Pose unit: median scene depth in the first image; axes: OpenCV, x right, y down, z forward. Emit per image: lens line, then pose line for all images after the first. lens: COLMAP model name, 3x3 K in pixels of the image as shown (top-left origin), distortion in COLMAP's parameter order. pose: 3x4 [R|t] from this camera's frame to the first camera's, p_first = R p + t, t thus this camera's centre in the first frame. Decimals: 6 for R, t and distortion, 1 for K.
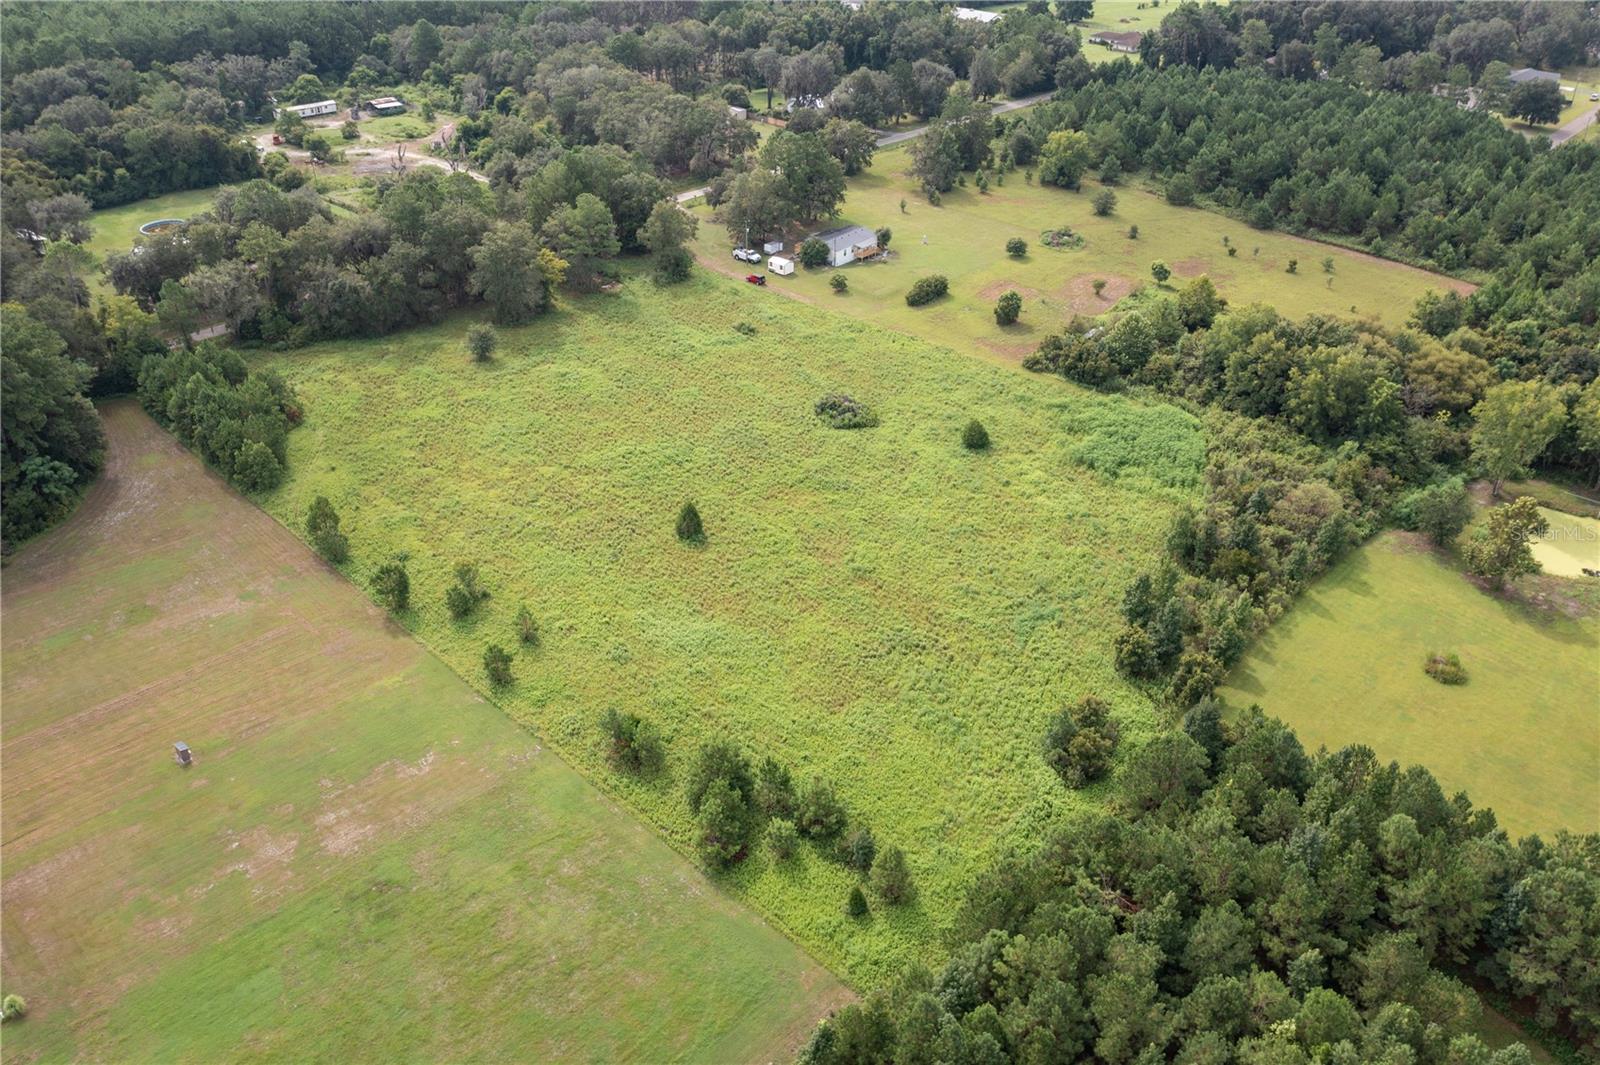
lens RADIAL K [[1265.2, 0, 796.5], [0, 1265.2, 510.7], [0, 0, 1]] dist [-0.027209, 0.012498]
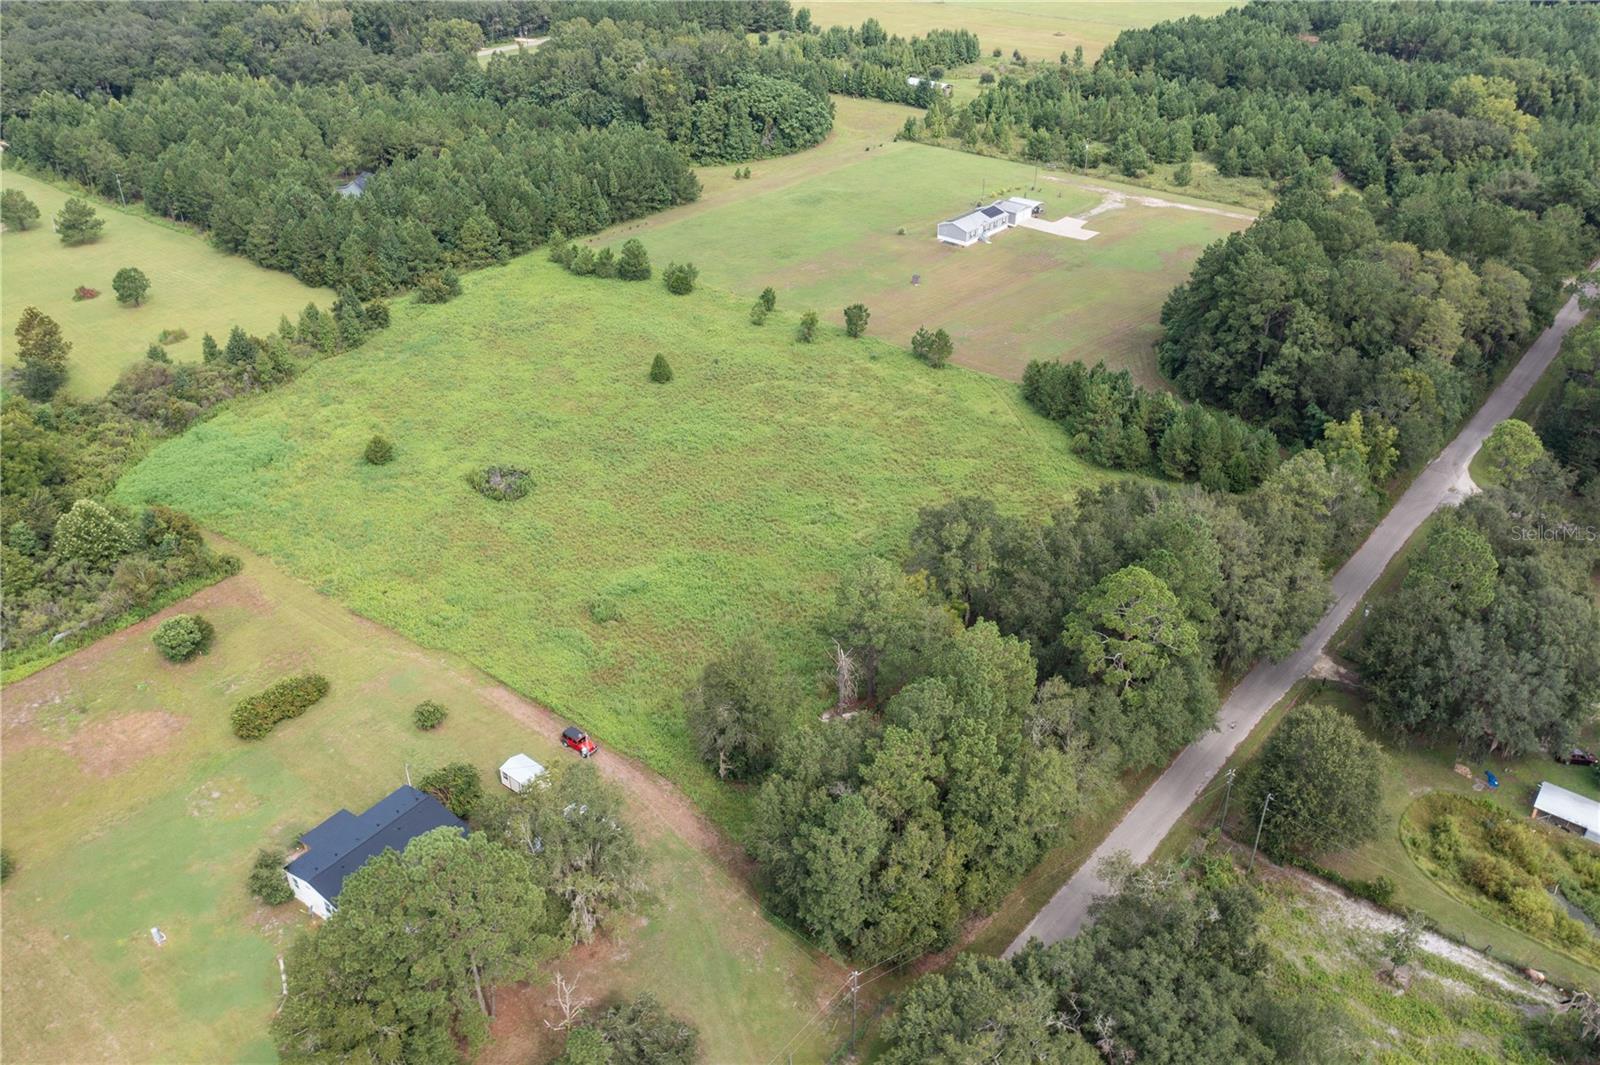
lens RADIAL K [[1265.2, 0, 796.5], [0, 1265.2, 510.7], [0, 0, 1]] dist [-0.027209, 0.012498]
pose [[-0.998009, 0.018783, -0.060214, -0.118192], [-0.044106, 0.474620, 0.879085, -0.881471], [0.045090, 0.879990, -0.472847, 1.462750]]
